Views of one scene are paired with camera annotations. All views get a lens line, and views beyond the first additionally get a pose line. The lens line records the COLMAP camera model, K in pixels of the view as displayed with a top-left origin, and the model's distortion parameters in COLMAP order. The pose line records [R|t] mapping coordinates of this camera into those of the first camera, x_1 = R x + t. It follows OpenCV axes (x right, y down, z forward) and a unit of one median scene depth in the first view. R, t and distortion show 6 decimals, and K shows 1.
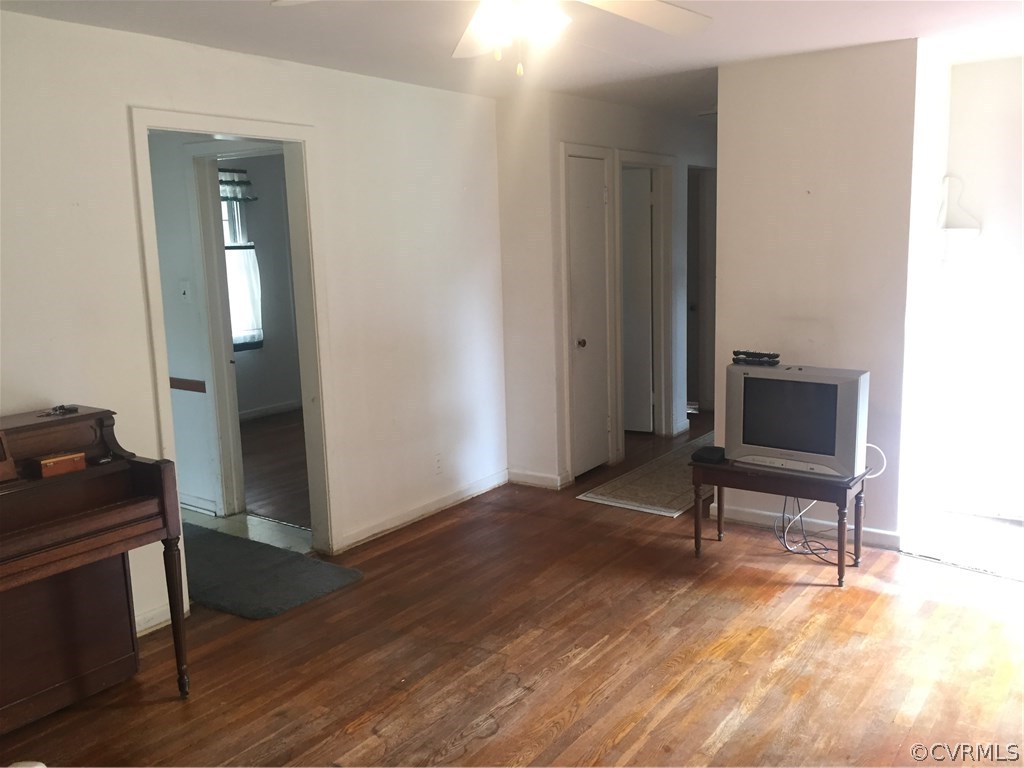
lens RADIAL K [[881.2, 0, 512.9], [0, 881.2, 383.9], [0, 0, 1]] dist [0.047151, -0.086332]
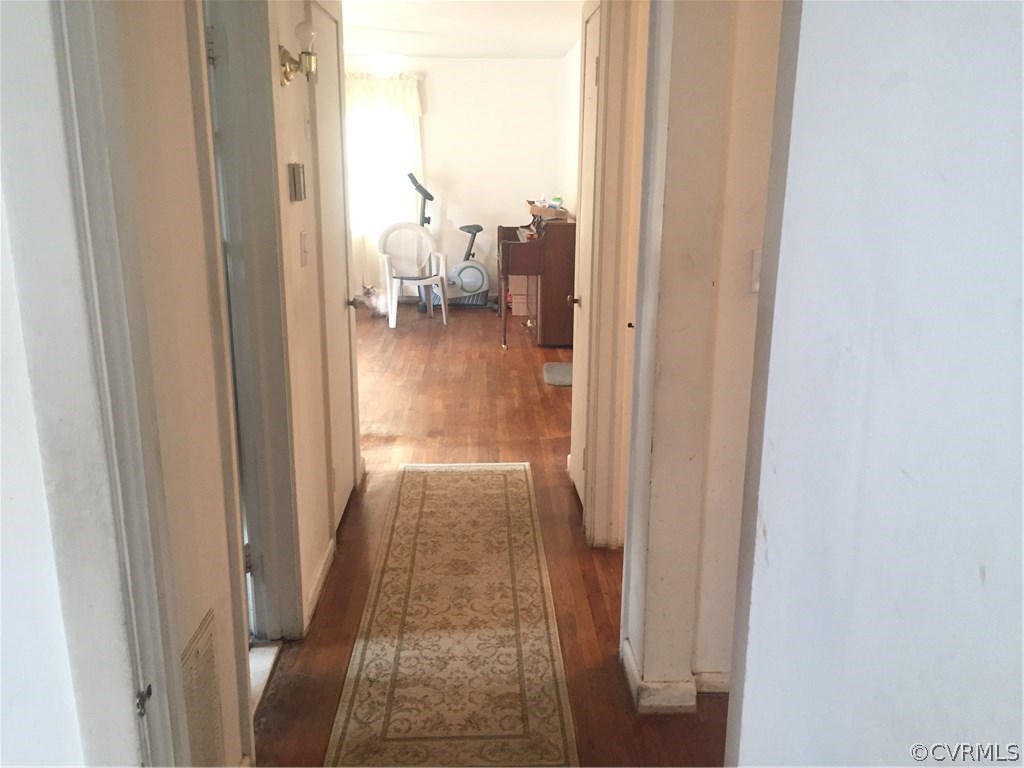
lens RADIAL K [[881.2, 0, 511.4], [0, 881.2, 382.9], [0, 0, 1]] dist [0.047151, -0.086332]
pose [[-0.792200, 0.180560, -0.582938, 0.937684], [-0.082258, 0.914916, 0.395173, -0.453915], [0.604692, 0.361007, -0.709945, 2.601965]]
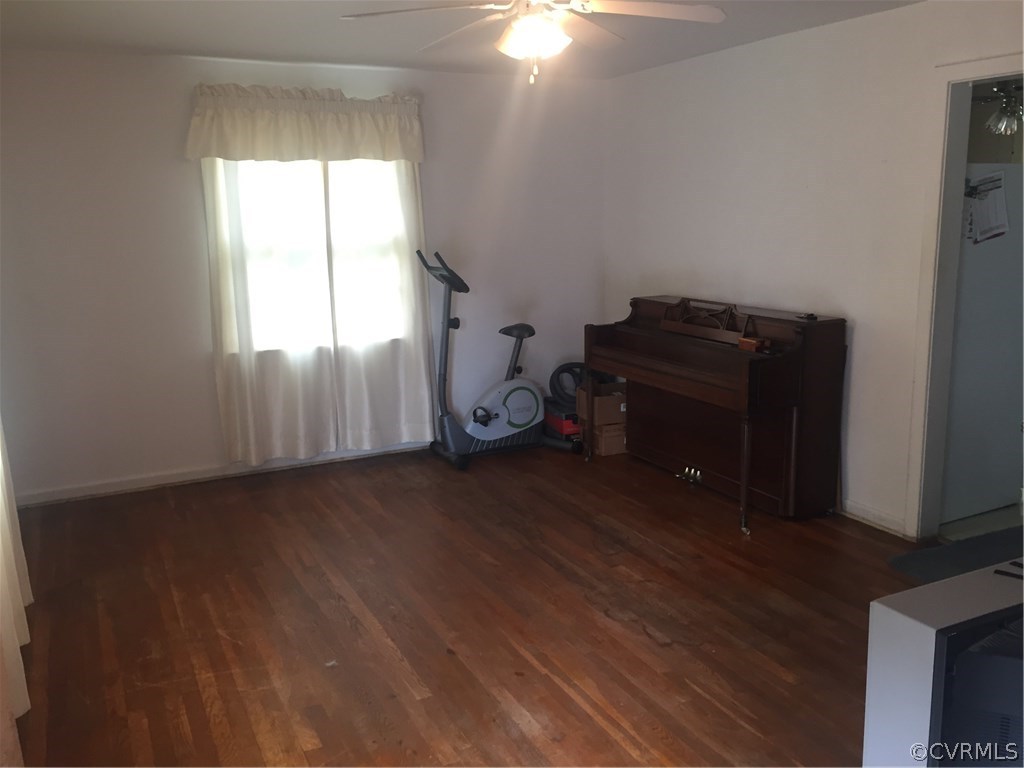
lens RADIAL K [[881.2, 0, 512.1], [0, 881.2, 382.6], [0, 0, 1]] dist [0.047151, -0.086332]
pose [[-0.463812, 0.219183, -0.858392, 0.905696], [-0.110378, 0.947067, 0.301466, -0.236251], [0.879031, 0.234571, -0.415068, 1.170025]]
